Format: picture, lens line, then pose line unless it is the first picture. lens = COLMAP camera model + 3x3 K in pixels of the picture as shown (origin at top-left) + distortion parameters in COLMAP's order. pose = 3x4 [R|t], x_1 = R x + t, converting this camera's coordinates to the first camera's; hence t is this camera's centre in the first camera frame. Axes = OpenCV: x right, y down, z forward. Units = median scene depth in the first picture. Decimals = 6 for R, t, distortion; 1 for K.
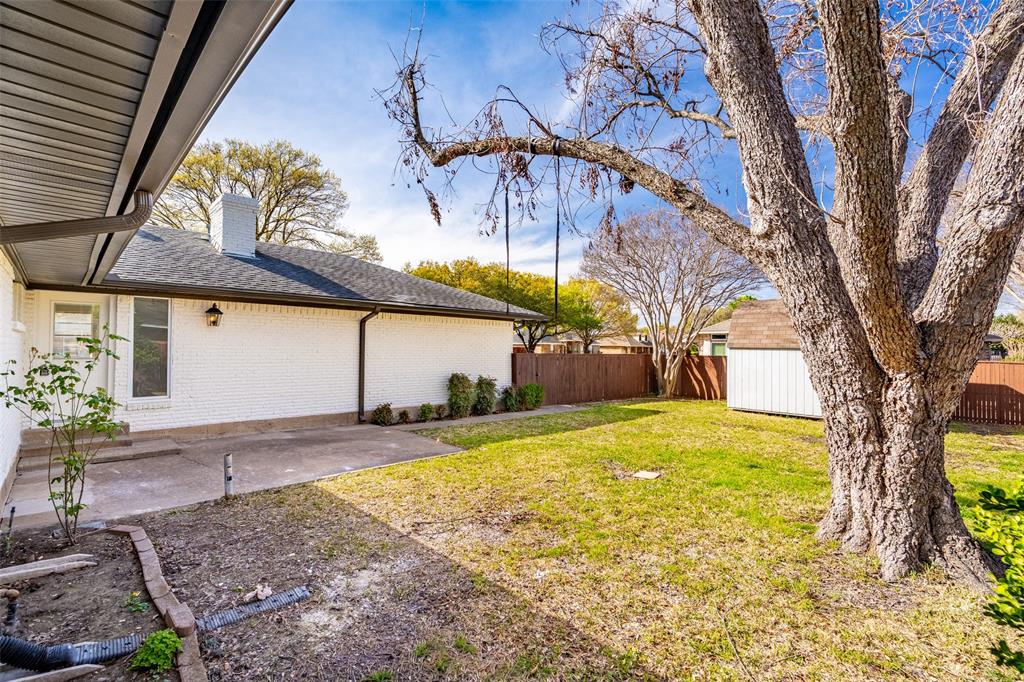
lens RADIAL K [[464.8, 0, 514.2], [0, 464.8, 342.5], [0, 0, 1]] dist [-0.017928, -0.000222]
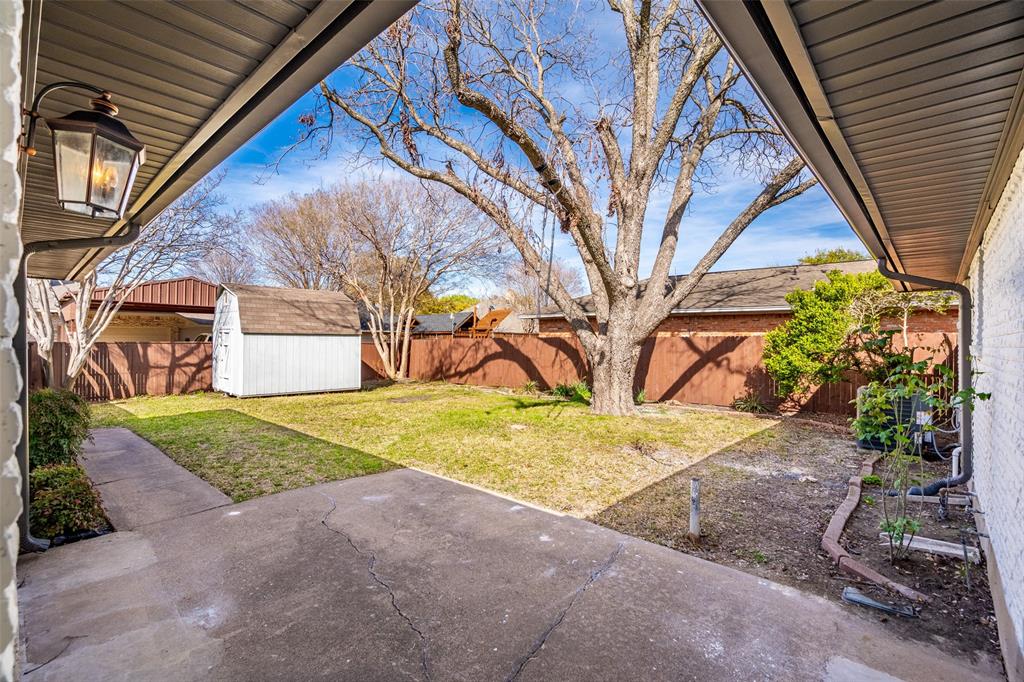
lens RADIAL K [[464.8, 0, 513.8], [0, 464.8, 340.4], [0, 0, 1]] dist [-0.017928, -0.000222]
pose [[-0.050764, -0.011380, 0.998646, -0.531875], [-0.020971, 0.999727, 0.010327, 0.005411], [-0.998490, -0.020418, -0.050989, 0.525648]]
